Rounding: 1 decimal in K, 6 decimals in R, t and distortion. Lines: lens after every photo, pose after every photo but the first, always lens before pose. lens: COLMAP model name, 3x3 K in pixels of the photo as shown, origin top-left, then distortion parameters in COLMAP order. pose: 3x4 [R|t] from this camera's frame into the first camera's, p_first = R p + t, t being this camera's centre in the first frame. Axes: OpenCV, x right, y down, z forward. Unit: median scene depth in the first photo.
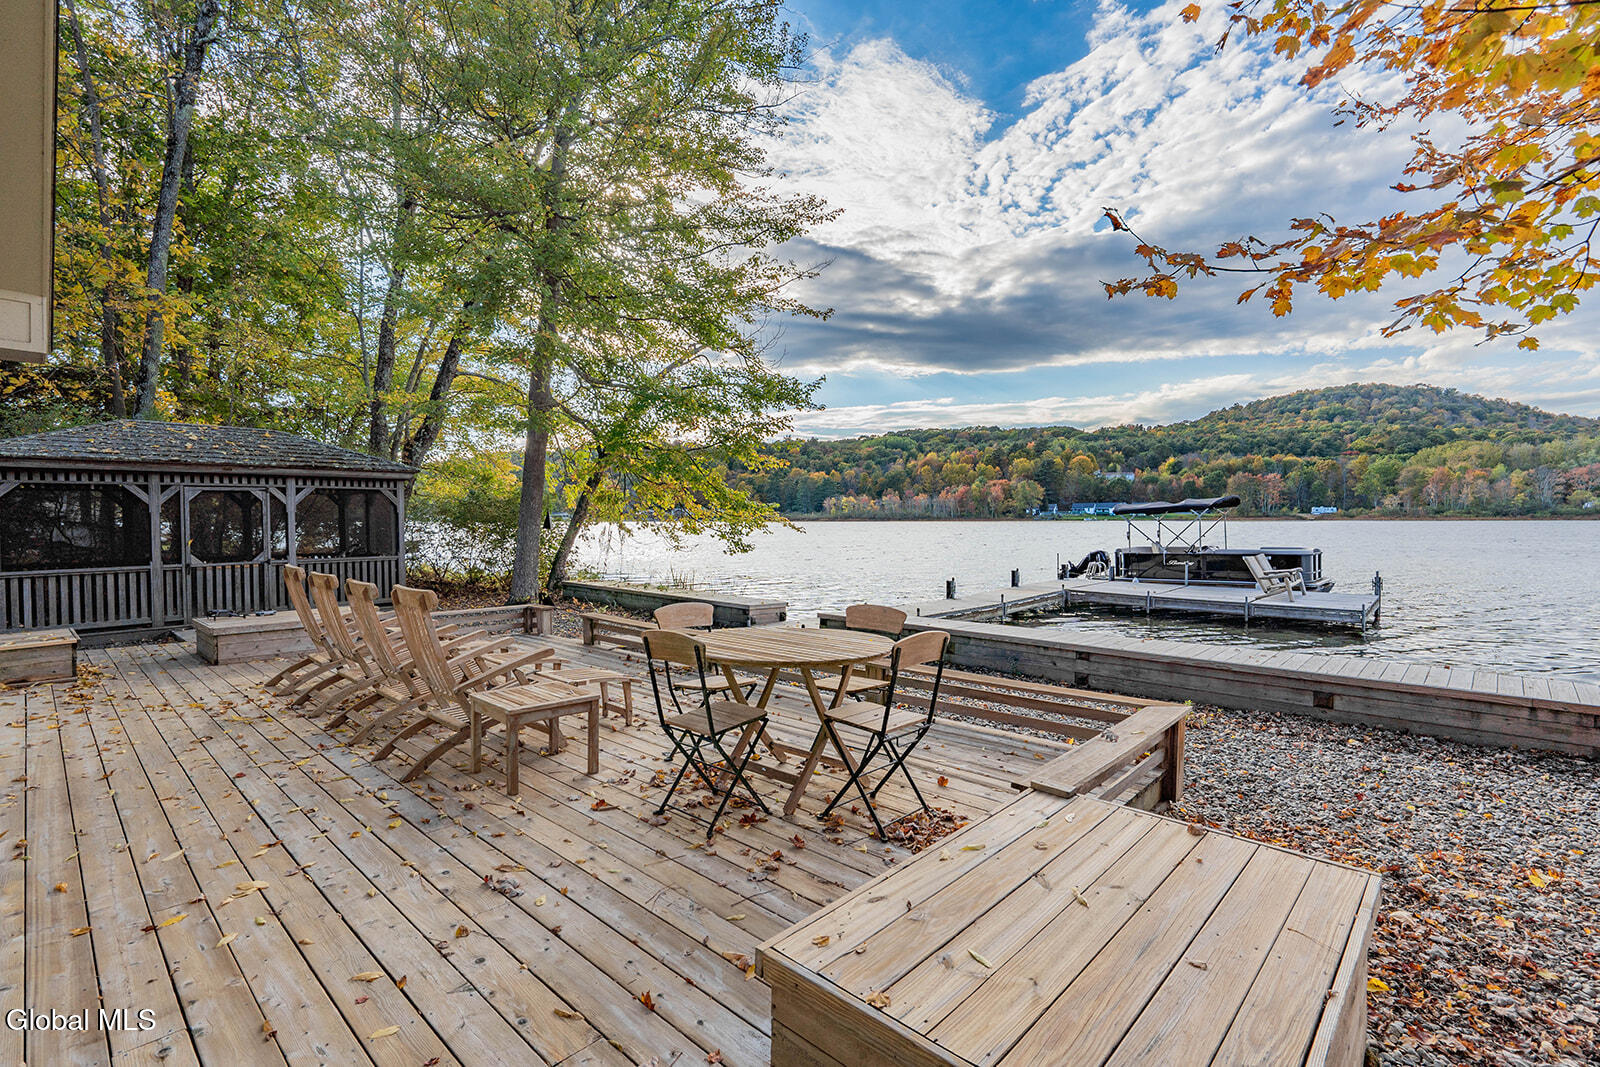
lens RADIAL K [[733.1, 0, 793.9], [0, 733.1, 532.5], [0, 0, 1]] dist [0.000872, 0.000060]
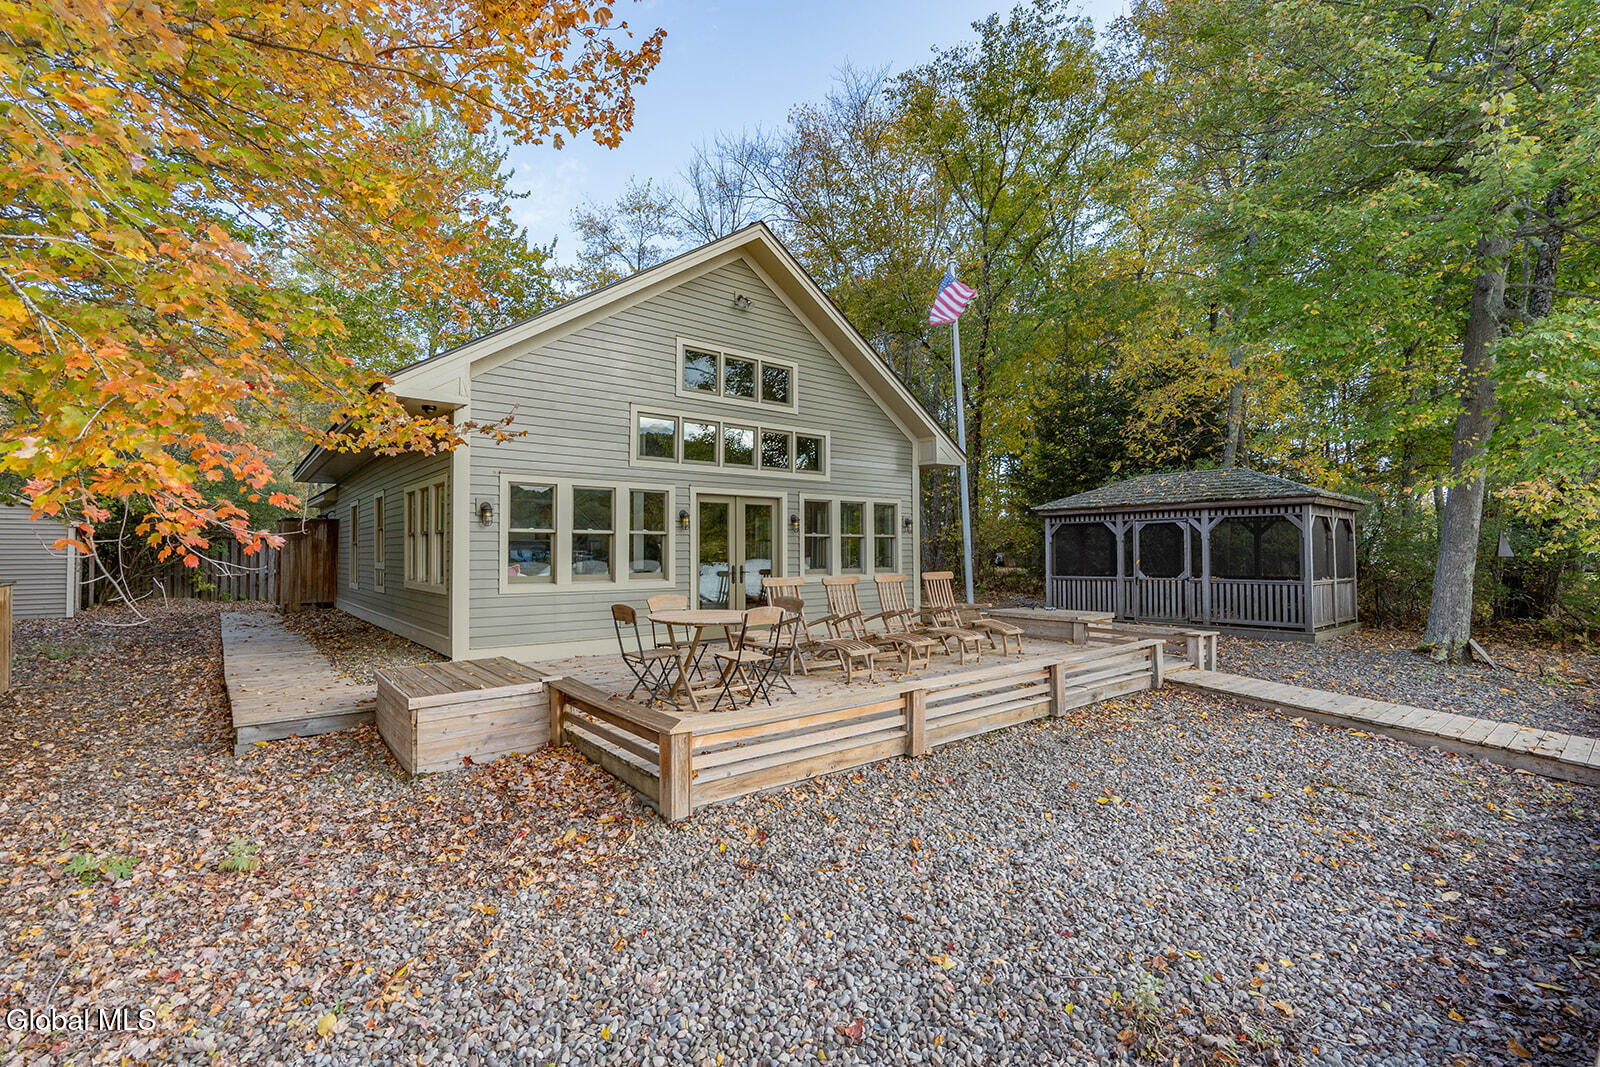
lens RADIAL K [[733.1, 0, 801.2], [0, 733.1, 535.3], [0, 0, 1]] dist [0.000872, 0.000060]
pose [[-0.129439, -0.011709, -0.991518, 0.540465], [-0.012938, 0.999865, -0.010119, -0.011658], [0.991503, 0.011518, -0.129573, 0.474266]]
